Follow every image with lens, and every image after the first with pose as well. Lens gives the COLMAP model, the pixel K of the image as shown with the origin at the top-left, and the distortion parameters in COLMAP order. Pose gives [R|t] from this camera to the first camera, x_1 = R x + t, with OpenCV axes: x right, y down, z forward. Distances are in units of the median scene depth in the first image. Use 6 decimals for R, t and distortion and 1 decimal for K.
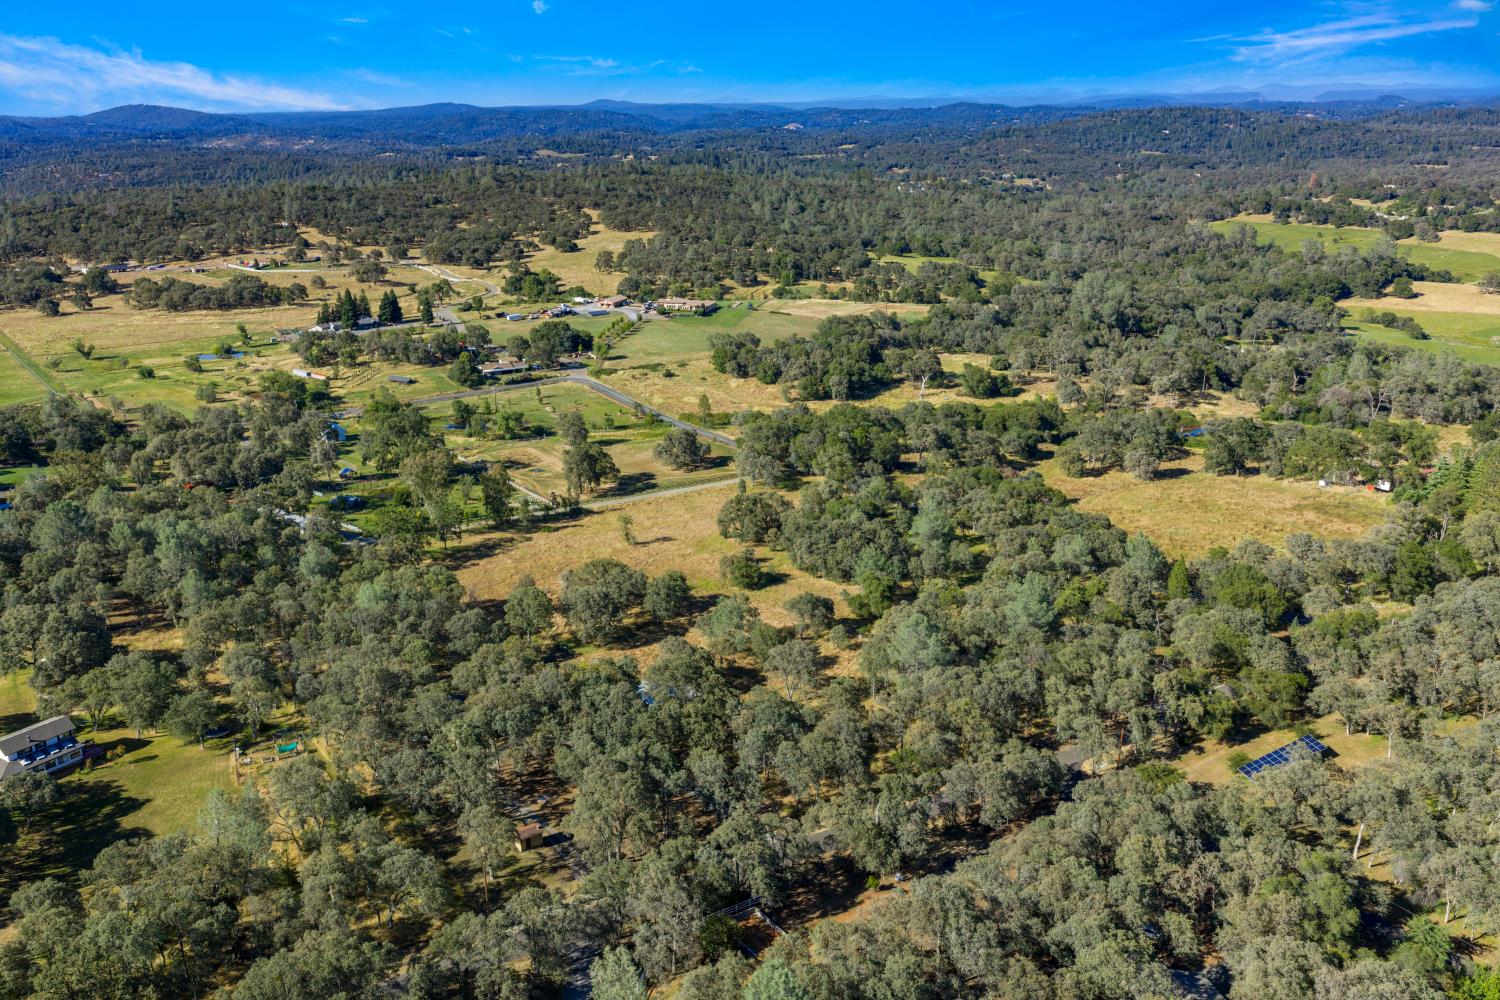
lens RADIAL K [[1232.5, 0, 750.0], [0, 1232.5, 500.0], [0, 0, 1]] dist [0.000633, -0.011422]
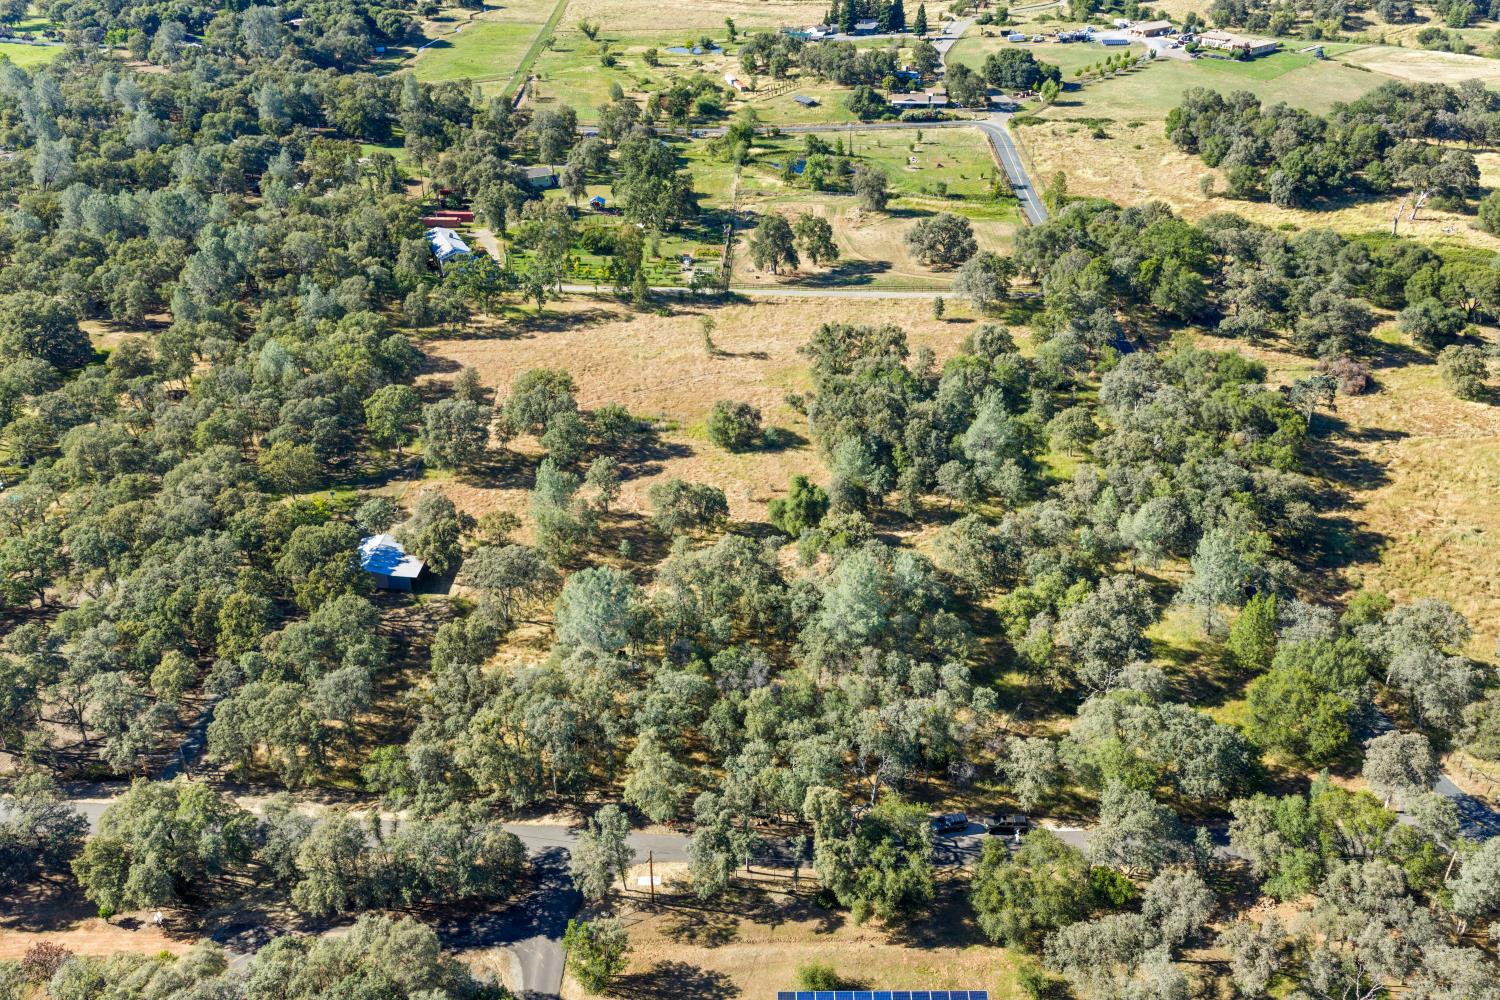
lens RADIAL K [[1232.5, 0, 750.0], [0, 1232.5, 500.0], [0, 0, 1]] dist [0.000633, -0.011422]
pose [[0.816542, 0.286641, -0.501095, 0.220417], [-0.164914, 0.947669, 0.273364, -0.060488], [0.553229, -0.140576, 0.821082, 0.196591]]
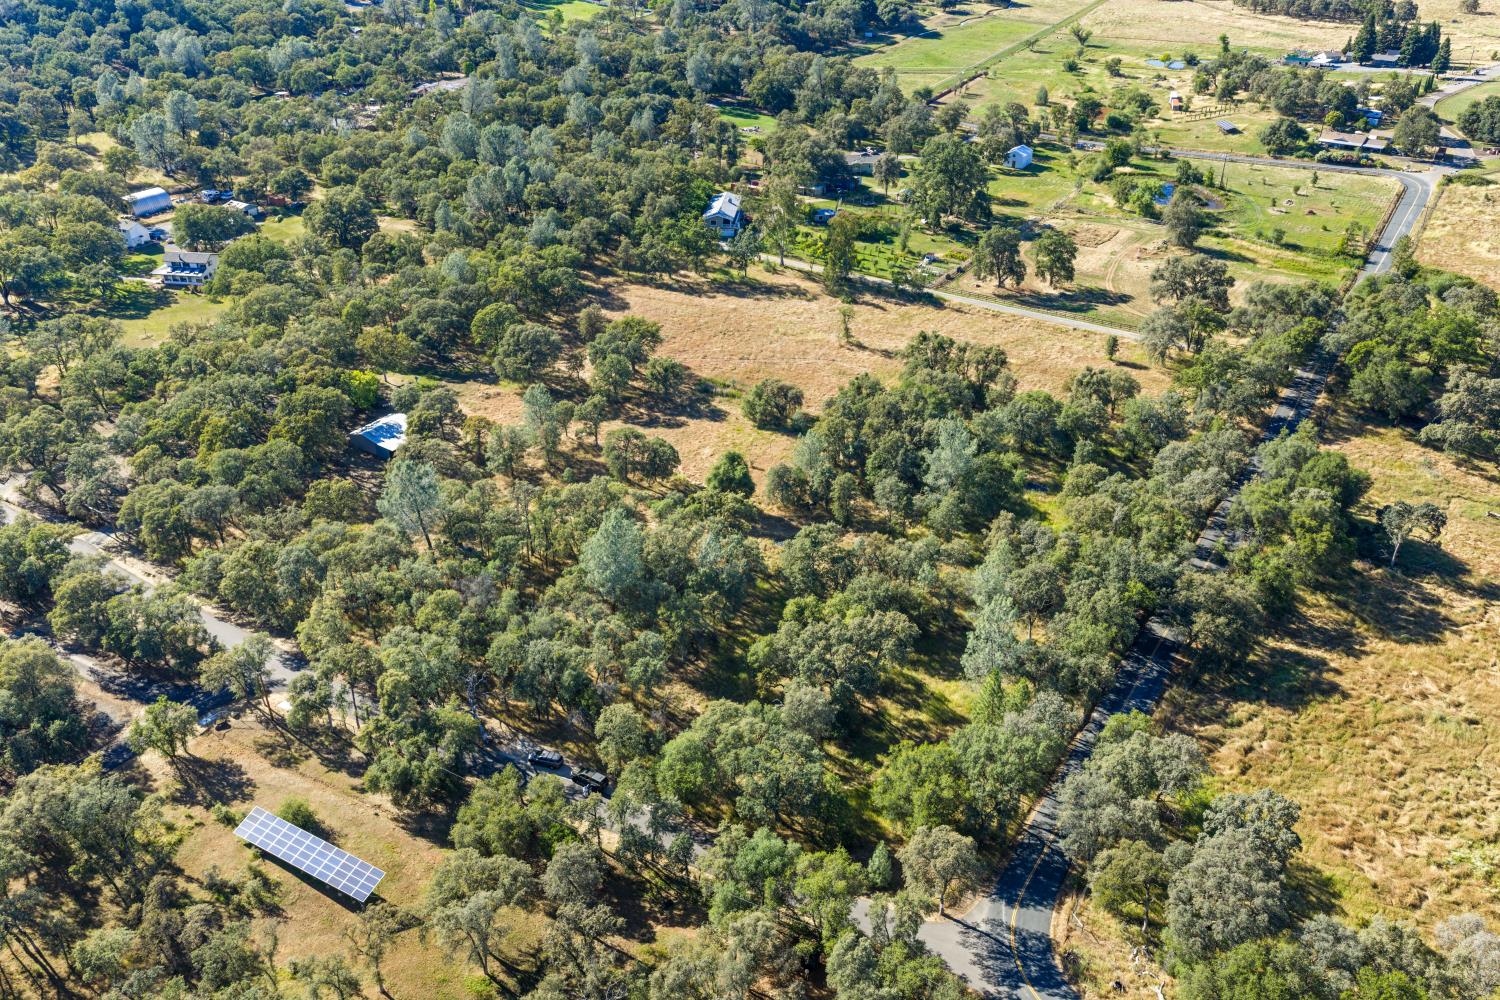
lens RADIAL K [[1232.5, 0, 750.0], [0, 1232.5, 500.0], [0, 0, 1]] dist [0.000633, -0.011422]
pose [[0.416316, 0.452684, -0.788516, 0.355535], [-0.261006, 0.890245, 0.373282, -0.099583], [0.870952, 0.050405, 0.488777, 0.323896]]
